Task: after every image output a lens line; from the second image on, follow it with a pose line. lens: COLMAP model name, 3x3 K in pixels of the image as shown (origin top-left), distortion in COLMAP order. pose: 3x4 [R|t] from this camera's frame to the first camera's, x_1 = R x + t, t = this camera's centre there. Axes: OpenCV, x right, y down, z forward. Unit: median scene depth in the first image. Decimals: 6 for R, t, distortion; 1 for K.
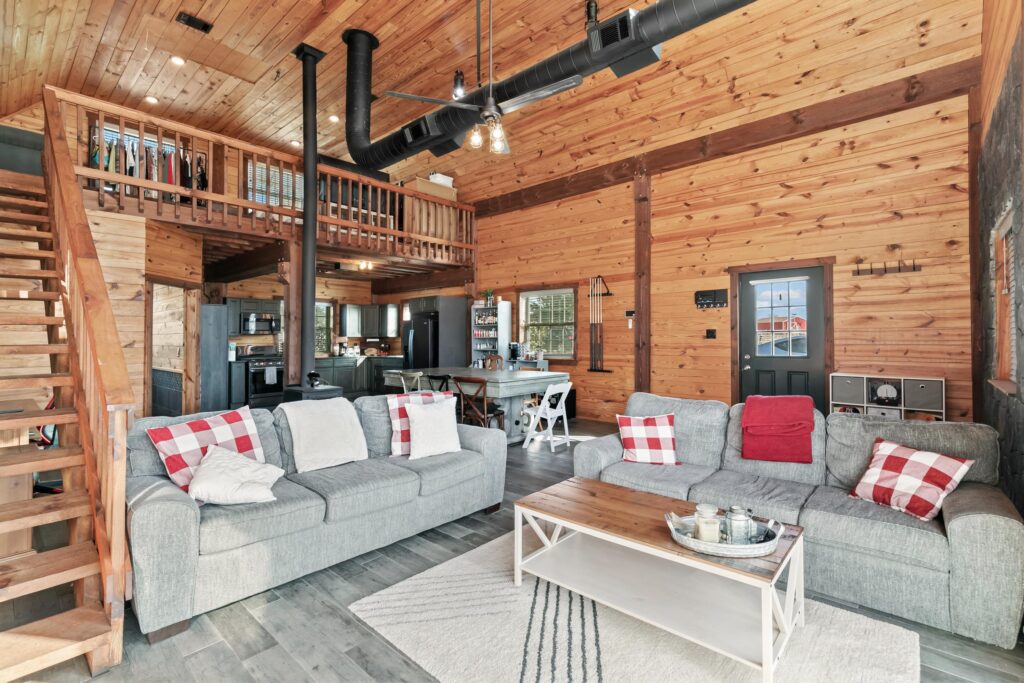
lens RADIAL K [[464.4, 0, 512.1], [0, 464.4, 337.1], [0, 0, 1]] dist [0.012002, -0.000066]
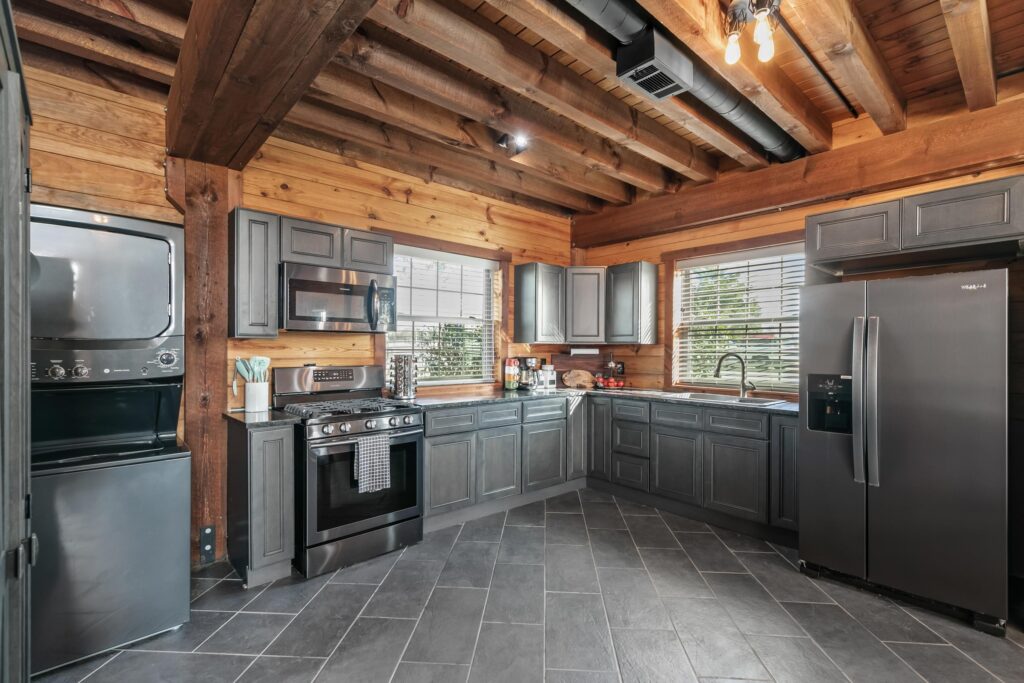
lens RADIAL K [[464.4, 0, 507.7], [0, 464.4, 356.7], [0, 0, 1]] dist [0.012002, -0.000066]
pose [[0.992744, 0.007065, -0.120042, -0.333621], [-0.005198, 0.999861, 0.015862, 0.005055], [0.120138, -0.015123, 0.992642, 0.597942]]
